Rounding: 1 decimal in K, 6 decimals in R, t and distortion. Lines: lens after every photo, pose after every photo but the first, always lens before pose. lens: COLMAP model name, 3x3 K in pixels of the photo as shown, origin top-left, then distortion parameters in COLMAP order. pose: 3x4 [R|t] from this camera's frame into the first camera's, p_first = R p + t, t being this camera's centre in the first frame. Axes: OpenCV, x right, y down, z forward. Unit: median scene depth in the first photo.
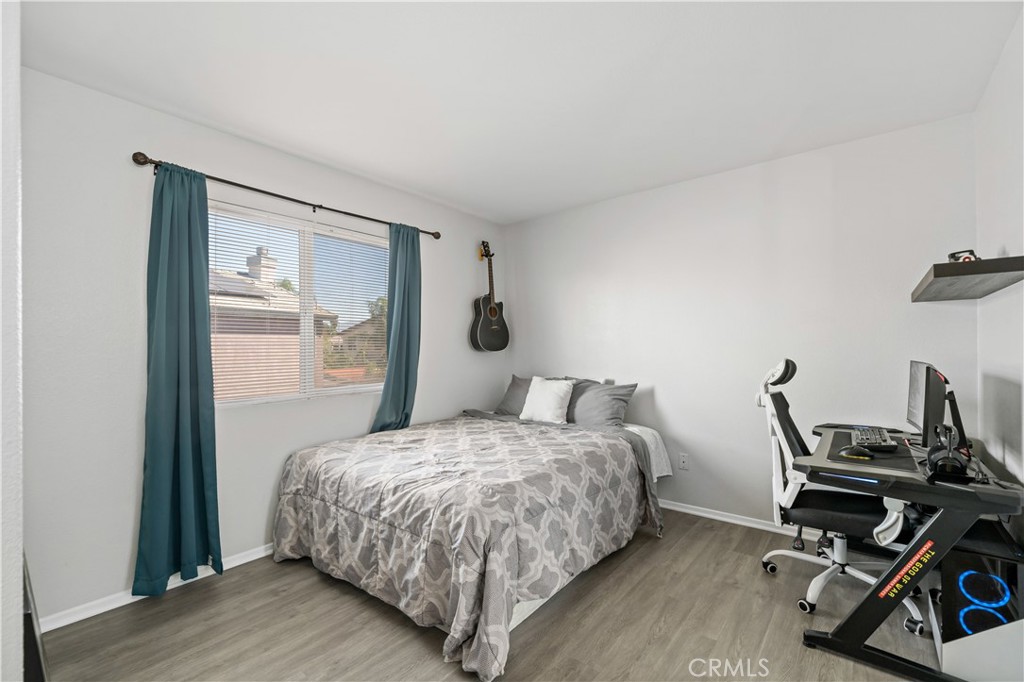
lens RADIAL K [[439.0, 0, 506.7], [0, 439.0, 343.7], [0, 0, 1]] dist [-0.004575, -0.000189]
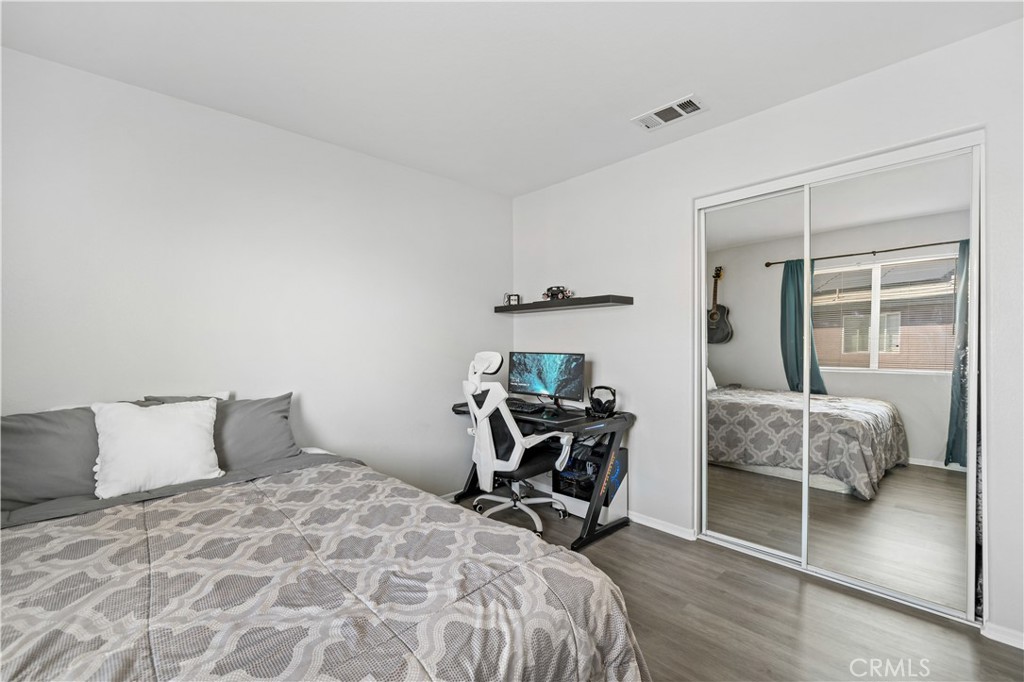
lens RADIAL K [[439.0, 0, 508.4], [0, 439.0, 341.9], [0, 0, 1]] dist [-0.004575, -0.000189]
pose [[0.124726, 0.002245, 0.992189, -0.551121], [-0.005406, 0.999984, -0.001583, 0.007366], [-0.992176, -0.005167, 0.124737, 0.766467]]
